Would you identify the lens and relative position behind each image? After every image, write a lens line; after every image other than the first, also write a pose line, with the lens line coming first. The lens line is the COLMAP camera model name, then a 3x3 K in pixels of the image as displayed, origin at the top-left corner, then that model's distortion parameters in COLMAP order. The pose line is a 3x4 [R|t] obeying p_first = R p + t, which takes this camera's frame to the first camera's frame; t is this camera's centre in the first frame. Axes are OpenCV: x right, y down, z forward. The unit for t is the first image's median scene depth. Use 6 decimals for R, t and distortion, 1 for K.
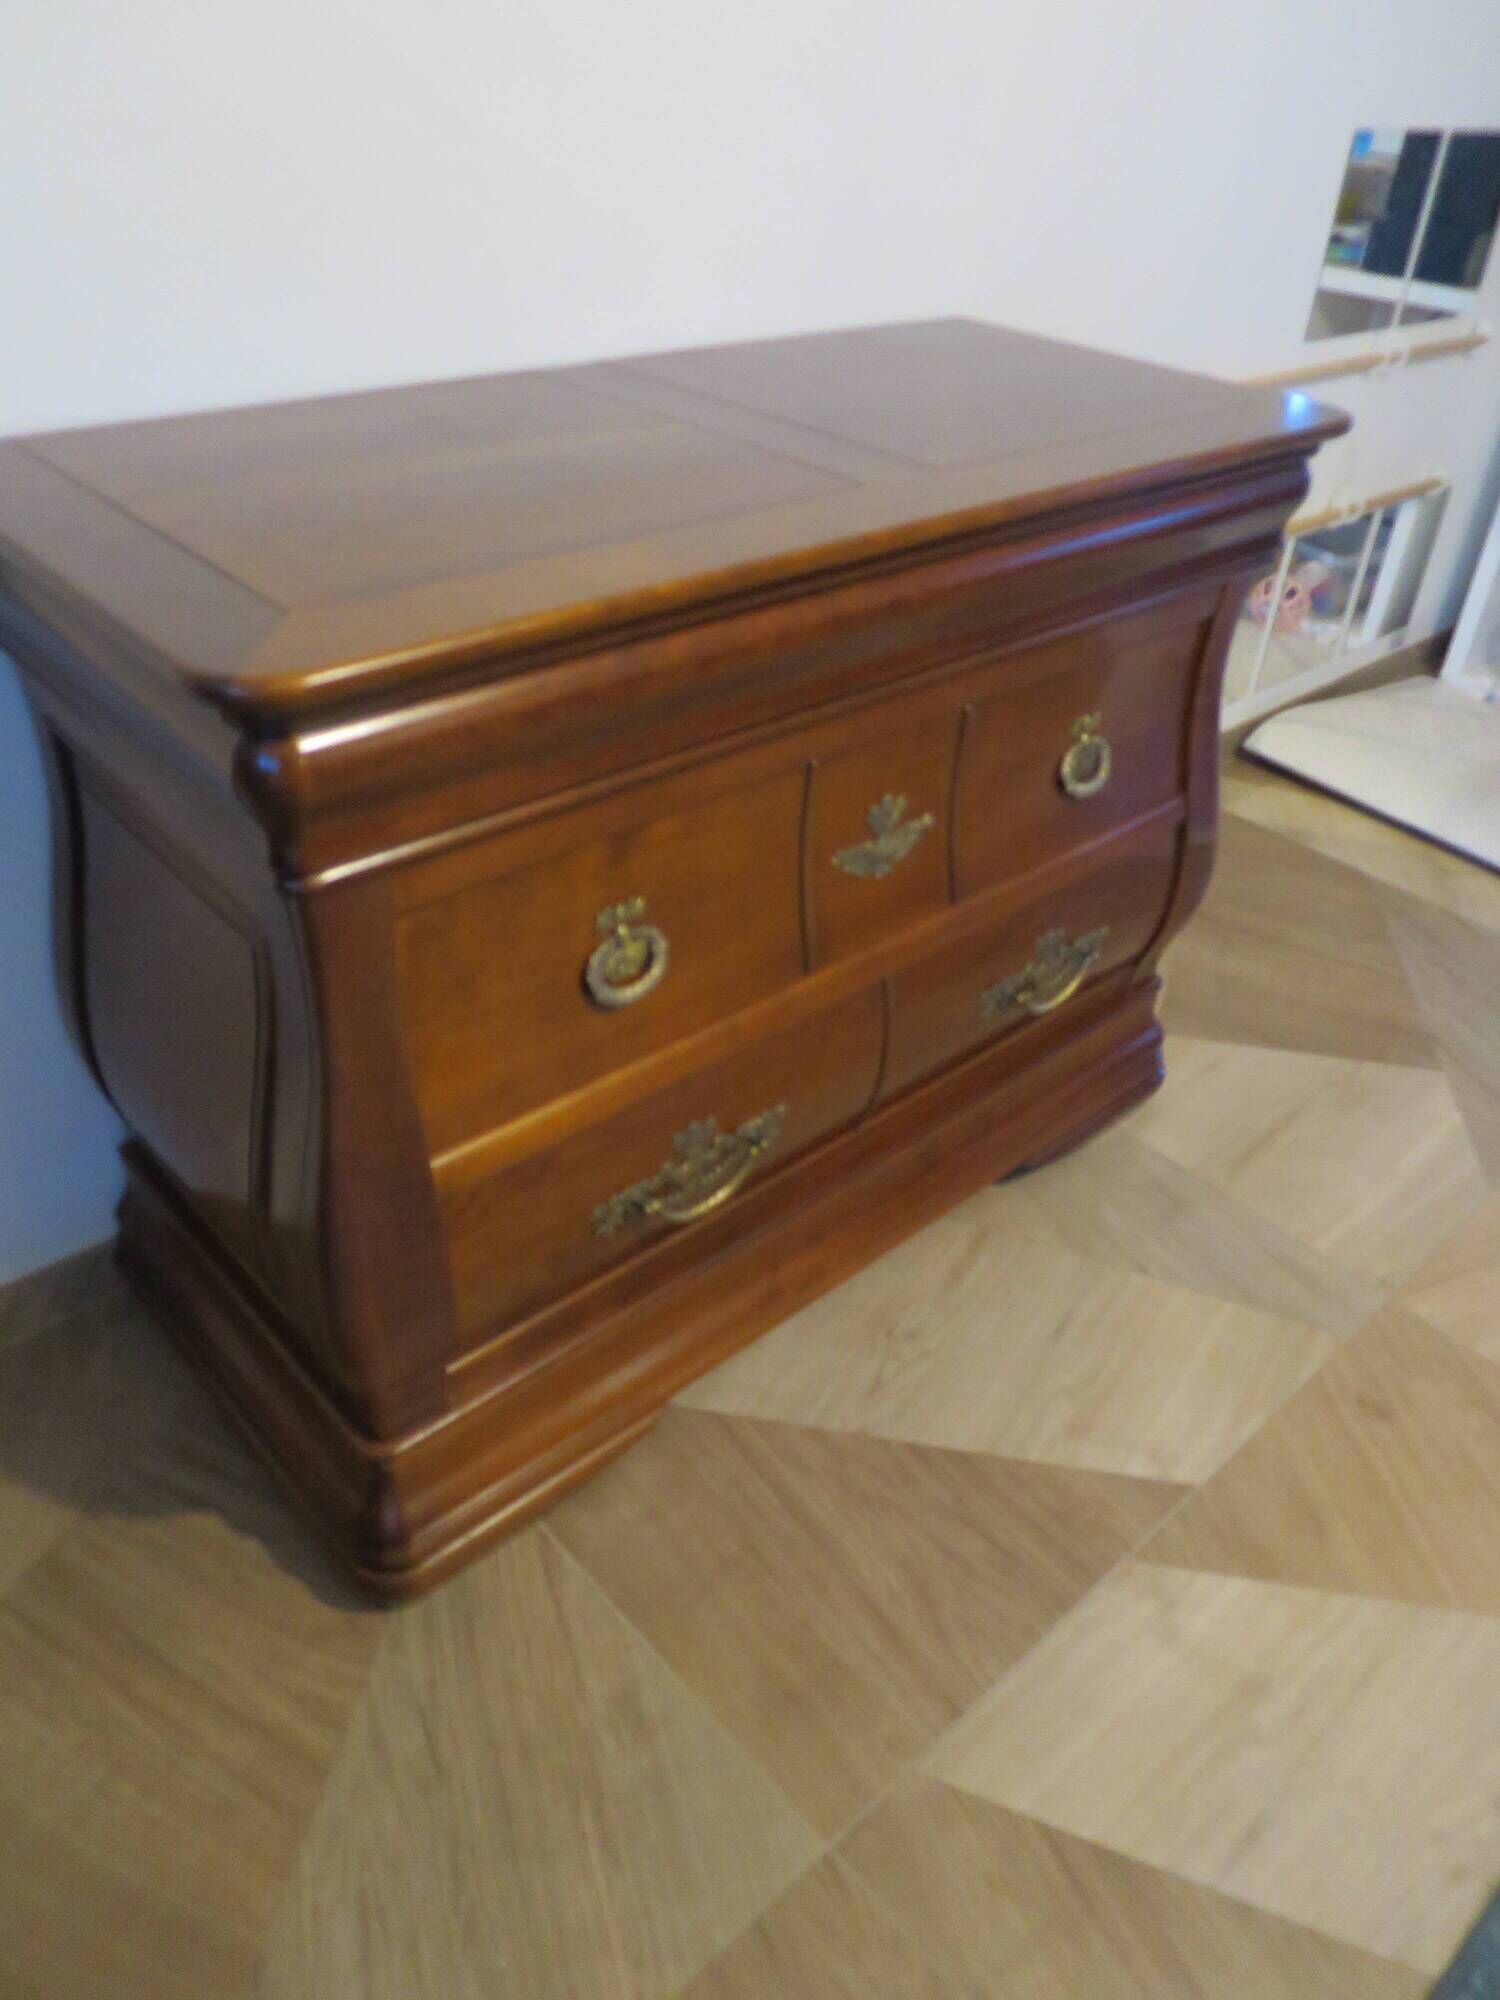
lens RADIAL K [[1423.9, 0, 746.6], [0, 1423.9, 991.1], [0, 0, 1]] dist [-0.046284, 0.010512]
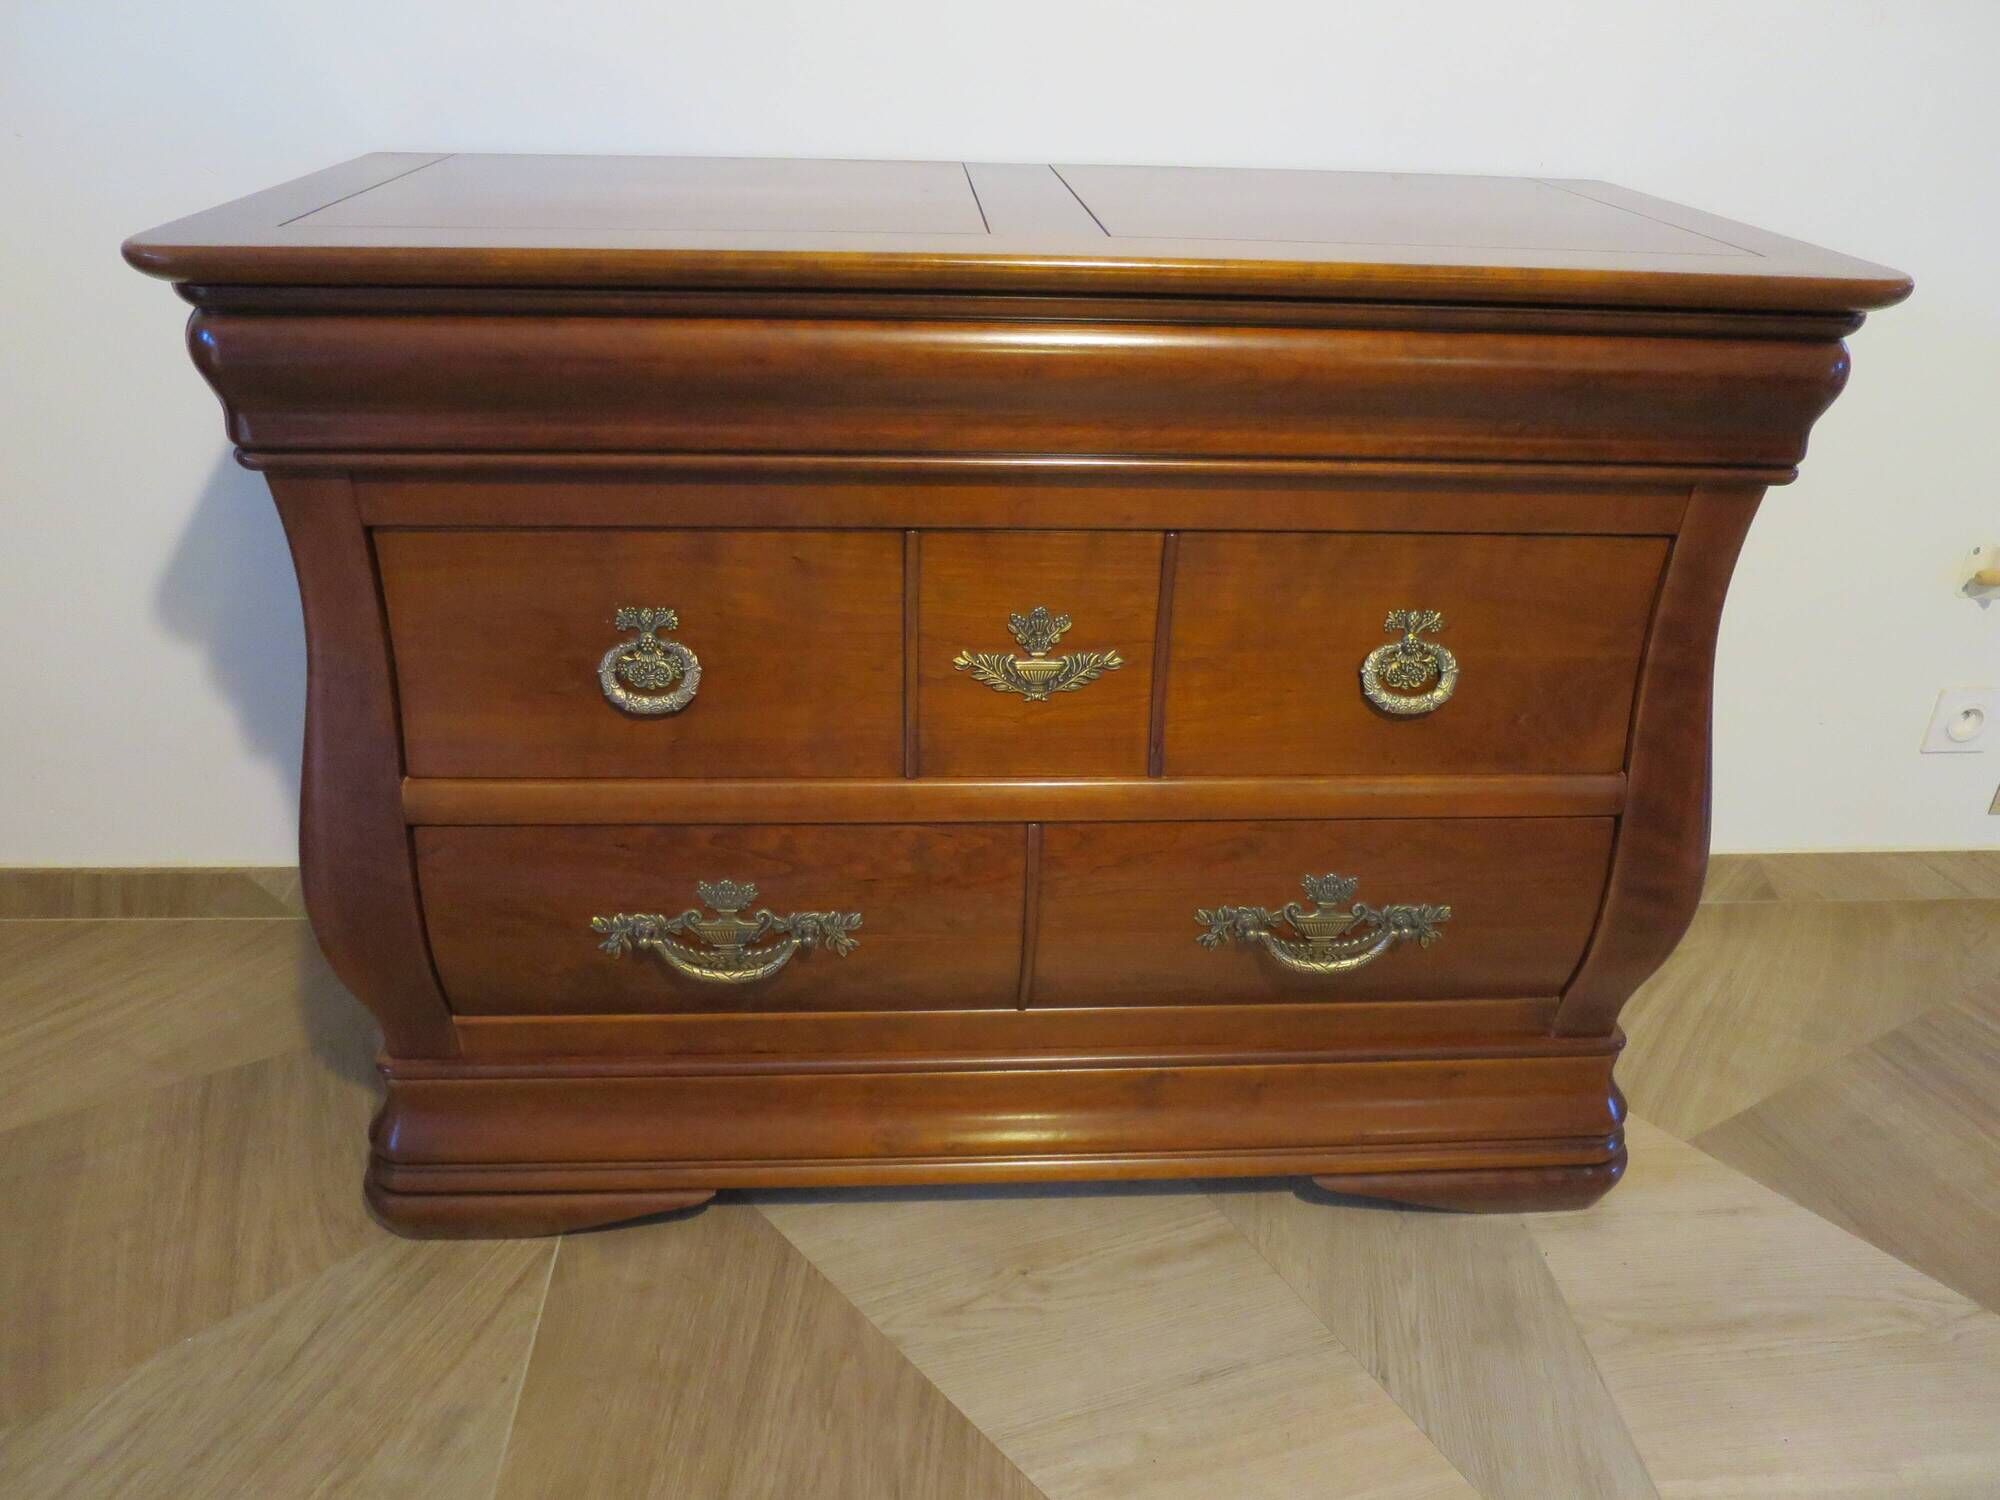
lens RADIAL K [[1423.9, 0, 1006.2], [0, 1423.9, 751.1], [0, 0, 1]] dist [-0.046284, 0.010512]
pose [[0.782768, 0.267613, -0.561834, 0.576730], [-0.347281, 0.937010, -0.037528, -0.015108], [0.516401, 0.224490, 0.826398, 0.281400]]
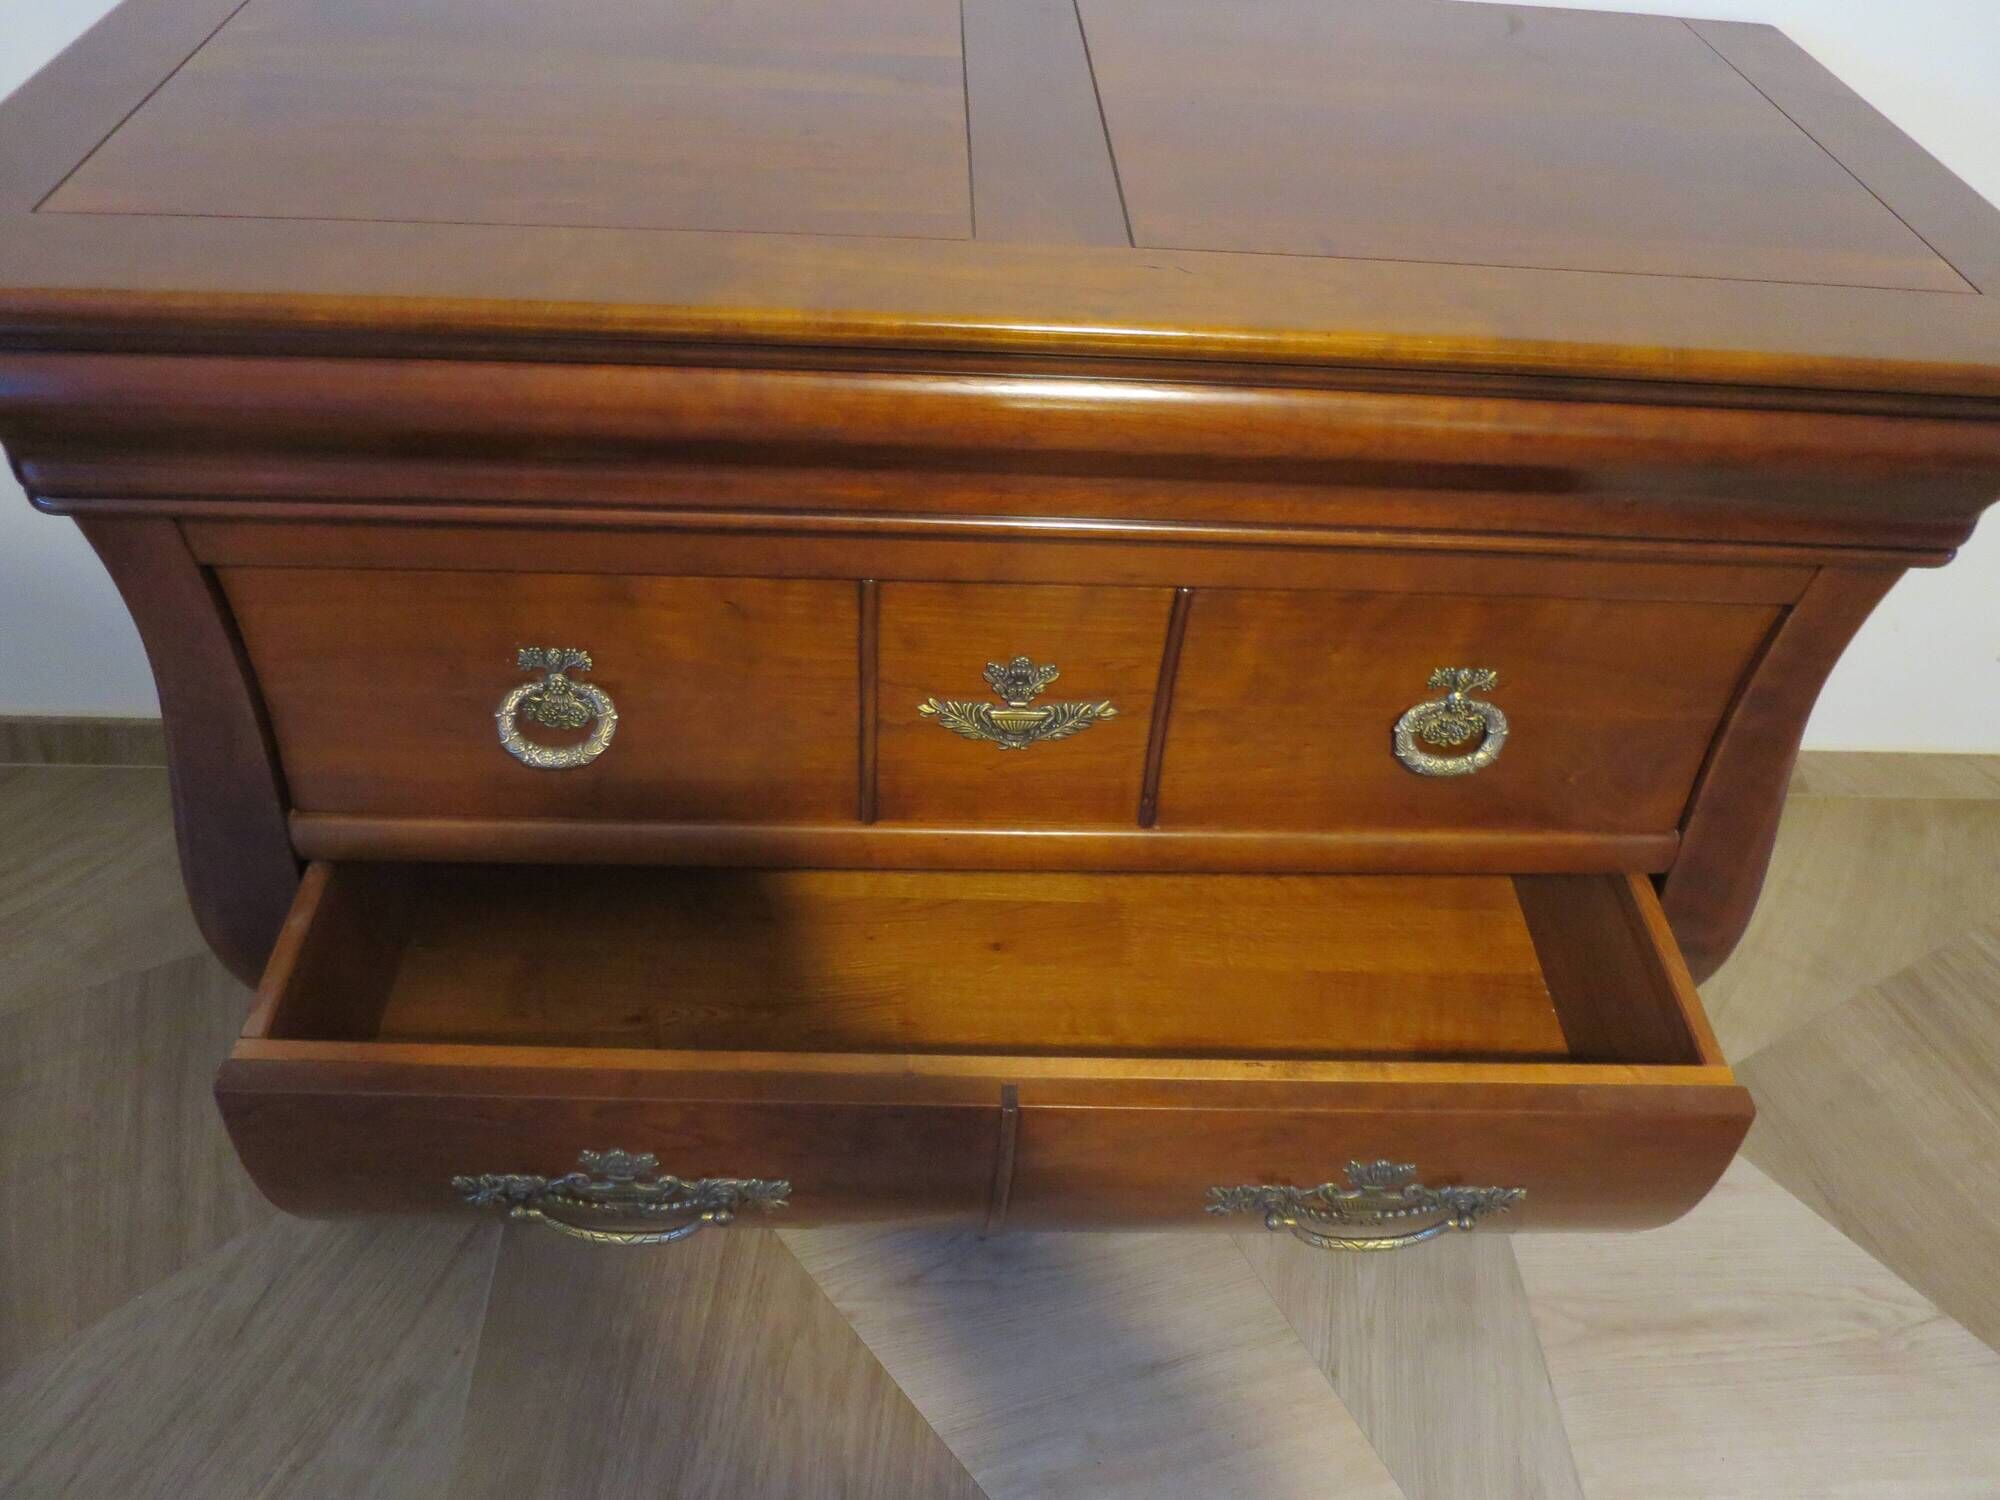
lens RADIAL K [[1423.9, 0, 1004.7], [0, 1423.9, 749.4], [0, 0, 1]] dist [-0.046284, 0.010512]
pose [[0.765499, 0.449734, -0.460163, 0.436121], [-0.386101, 0.893162, 0.230624, -0.252313], [0.514720, 0.001127, 0.857358, 0.357274]]
